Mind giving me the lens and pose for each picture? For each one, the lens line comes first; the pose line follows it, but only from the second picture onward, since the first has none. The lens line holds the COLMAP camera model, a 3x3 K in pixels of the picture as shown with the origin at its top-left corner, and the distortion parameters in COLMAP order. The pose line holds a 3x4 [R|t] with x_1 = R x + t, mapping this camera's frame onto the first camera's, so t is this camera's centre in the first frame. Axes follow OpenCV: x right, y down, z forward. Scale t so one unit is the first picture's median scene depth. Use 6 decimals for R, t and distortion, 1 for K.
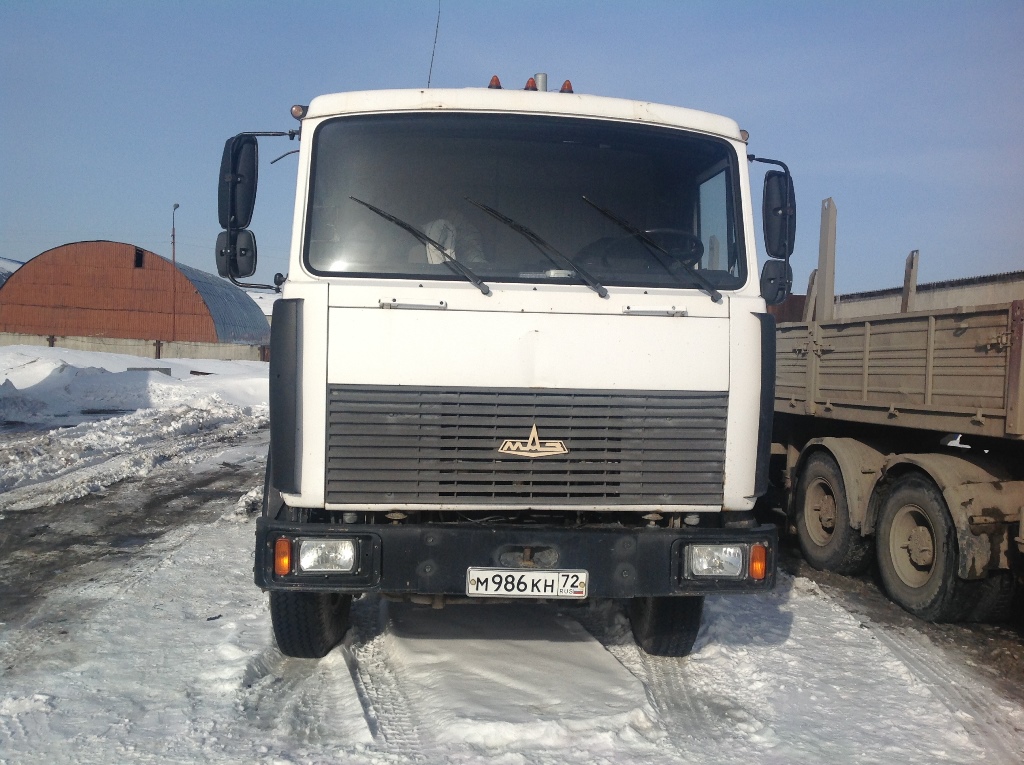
lens RADIAL K [[969.8, 0, 498.2], [0, 969.8, 379.3], [0, 0, 1]] dist [0.148725, -0.344049]
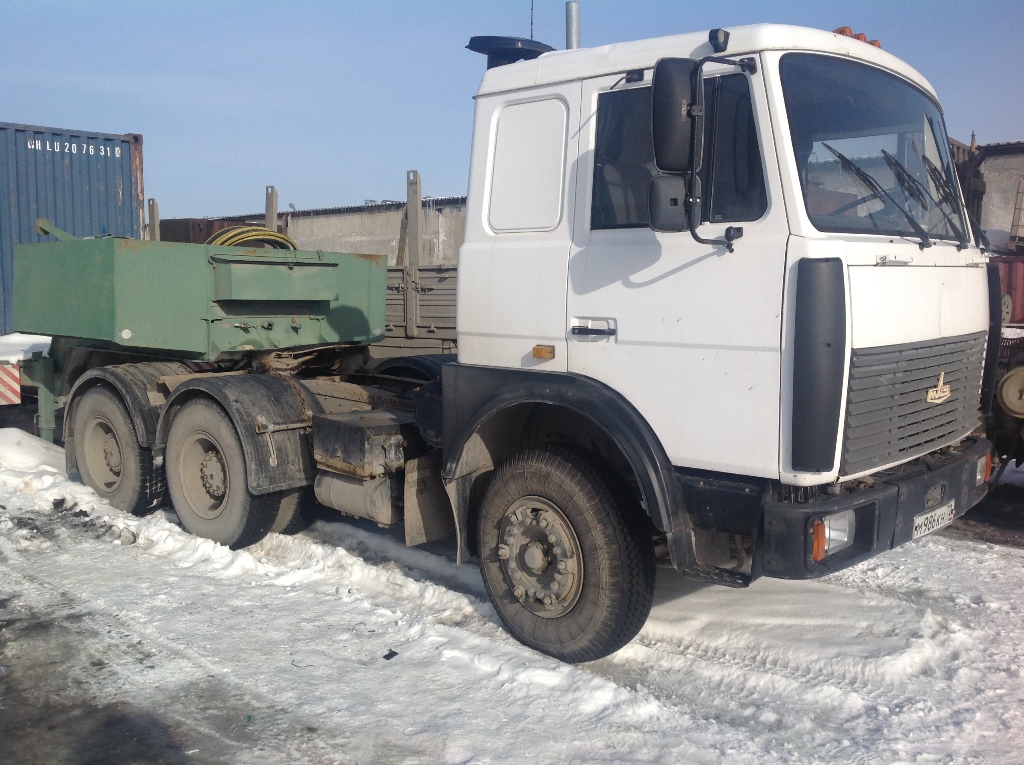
lens RADIAL K [[969.8, 0, 498.2], [0, 969.8, 379.3], [0, 0, 1]] dist [0.148725, -0.344049]
pose [[0.735387, -0.095067, 0.670946, -0.753804], [0.041282, 0.994556, 0.095672, -0.050121], [-0.676389, -0.042658, 0.735308, 0.384751]]
